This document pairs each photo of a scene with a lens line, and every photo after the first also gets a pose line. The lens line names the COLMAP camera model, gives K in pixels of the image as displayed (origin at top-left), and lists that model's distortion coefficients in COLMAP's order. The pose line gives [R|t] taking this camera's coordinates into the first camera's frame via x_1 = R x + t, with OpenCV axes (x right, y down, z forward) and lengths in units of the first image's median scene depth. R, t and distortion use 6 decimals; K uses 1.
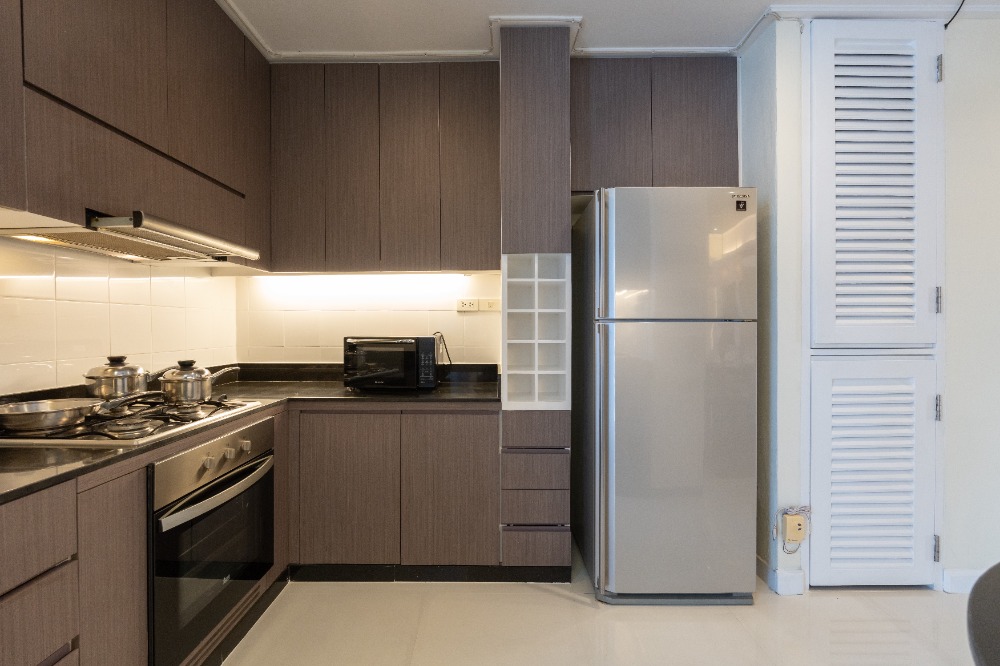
lens RADIAL K [[447.1, 0, 501.3], [0, 447.1, 330.2], [0, 0, 1]] dist [-0.001413, 0.000168]
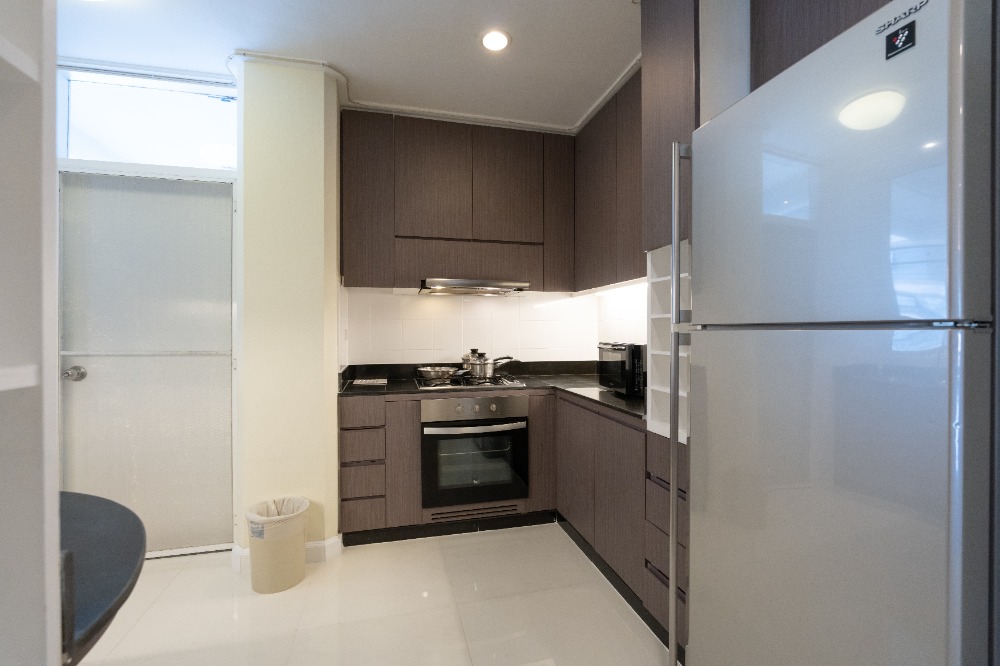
lens RADIAL K [[435.3, 0, 500.6], [0, 435.3, 335.3], [0, 0, 1]] dist [-0.001939, -0.000030]
pose [[0.252722, 0.010239, -0.967485, 0.761728], [-0.009007, 0.999926, 0.008230, -0.011197], [0.967497, 0.006634, 0.252795, 0.508586]]
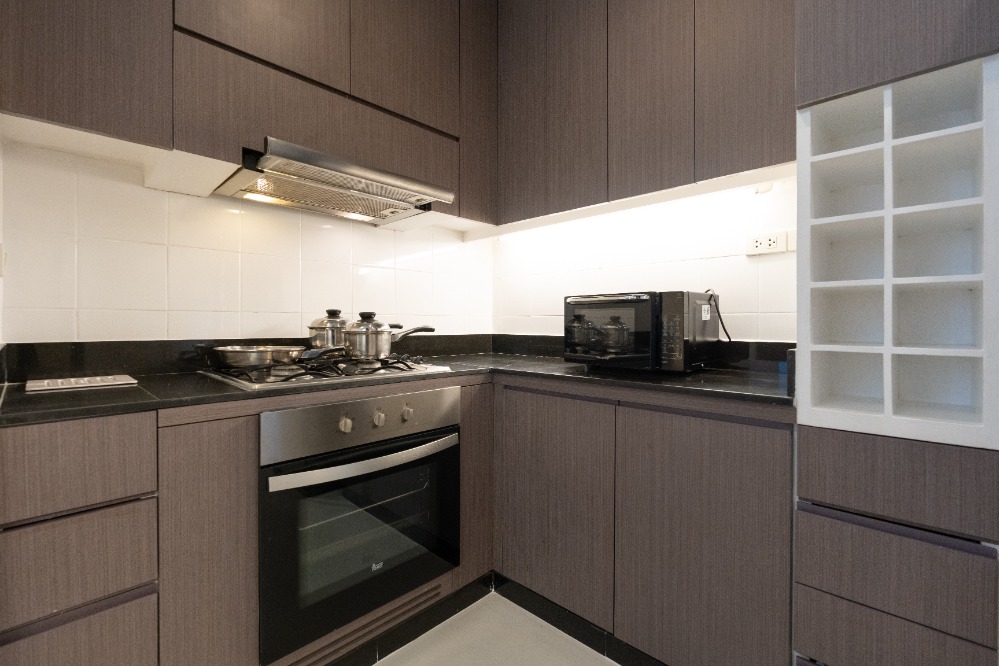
lens RADIAL K [[446.6, 0, 502.6], [0, 446.6, 322.3], [0, 0, 1]] dist [-0.008602, -0.000005]
pose [[0.721164, 0.001202, -0.692763, 0.109431], [-0.009585, 0.999920, -0.008244, 0.074014], [0.692698, 0.012586, 0.721118, 0.418758]]
